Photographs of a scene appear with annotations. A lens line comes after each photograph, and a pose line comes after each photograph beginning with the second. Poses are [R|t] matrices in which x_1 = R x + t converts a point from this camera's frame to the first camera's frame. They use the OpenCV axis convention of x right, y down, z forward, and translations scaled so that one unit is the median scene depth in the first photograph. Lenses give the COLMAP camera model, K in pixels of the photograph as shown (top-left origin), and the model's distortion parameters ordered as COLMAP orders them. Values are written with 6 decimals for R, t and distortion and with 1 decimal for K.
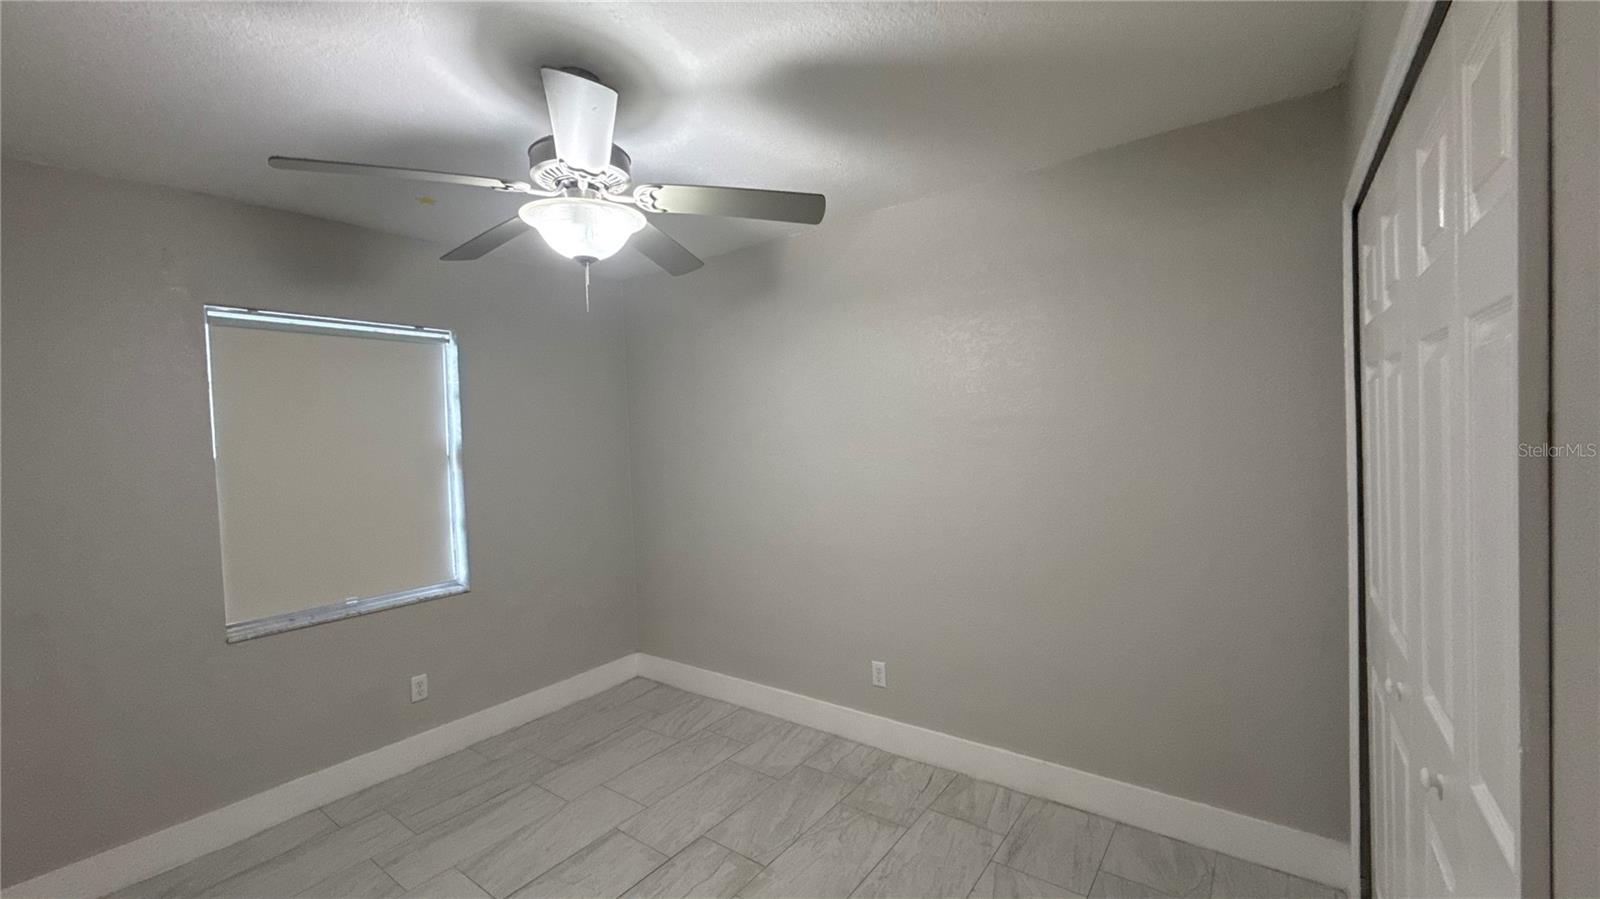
lens RADIAL K [[638.9, 0, 798.0], [0, 638.9, 449.0], [0, 0, 1]] dist [-0.000574, 0.000546]
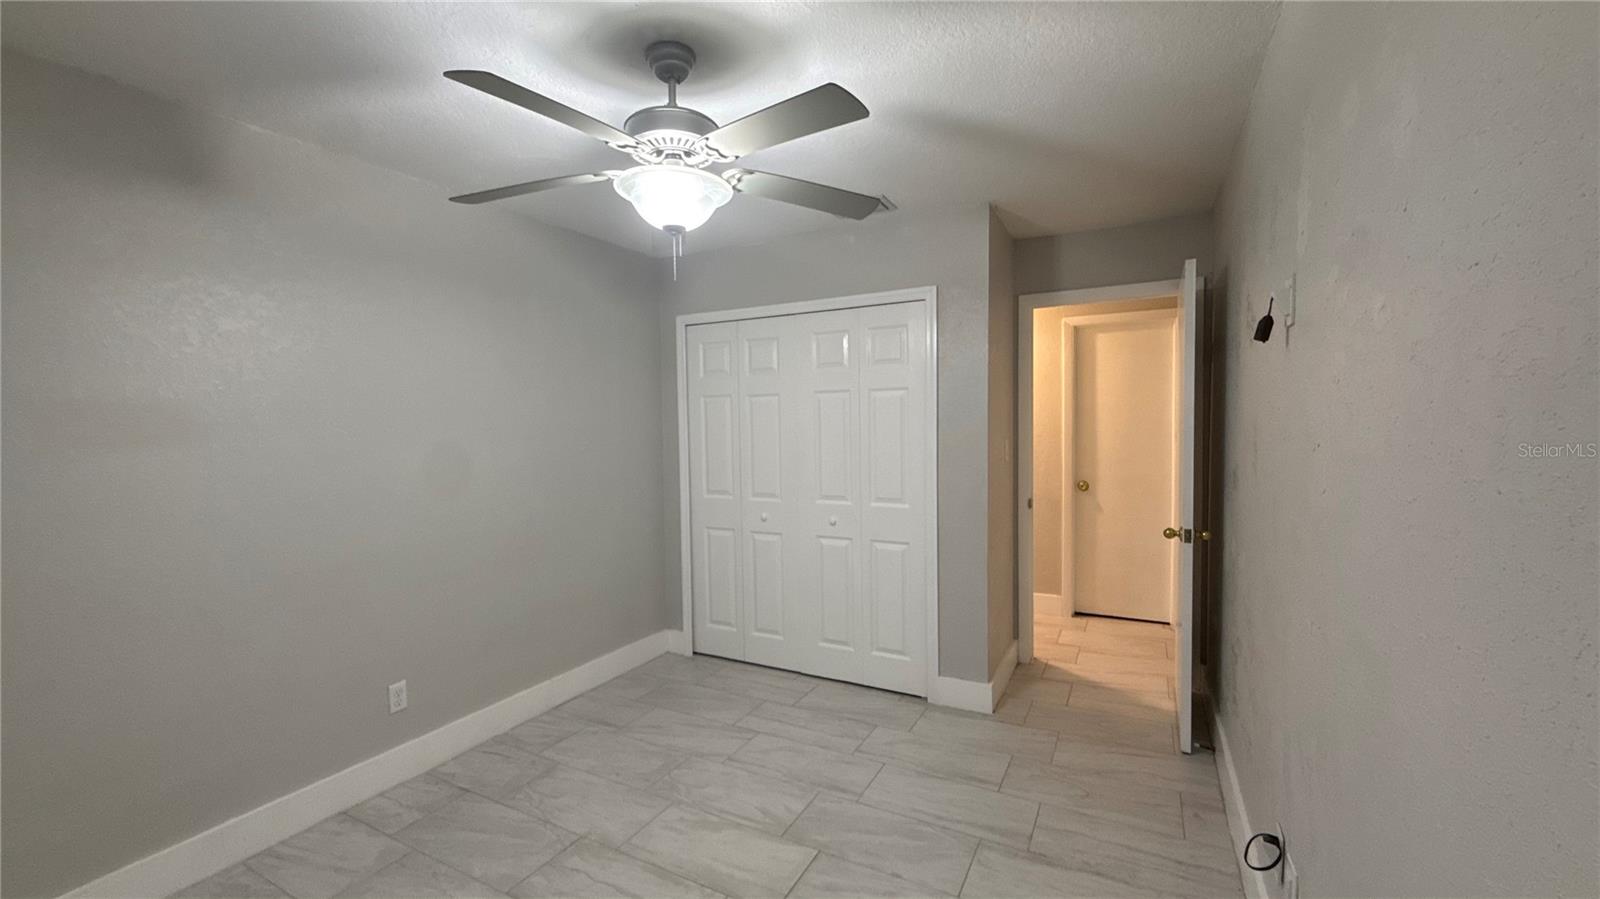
lens RADIAL K [[638.9, 0, 796.5], [0, 638.9, 442.9], [0, 0, 1]] dist [-0.000574, 0.000546]
pose [[-0.125979, -0.003276, 0.992028, -0.904677], [0.048011, 0.998803, 0.009395, 0.023268], [-0.990870, 0.048812, -0.125671, 0.615479]]
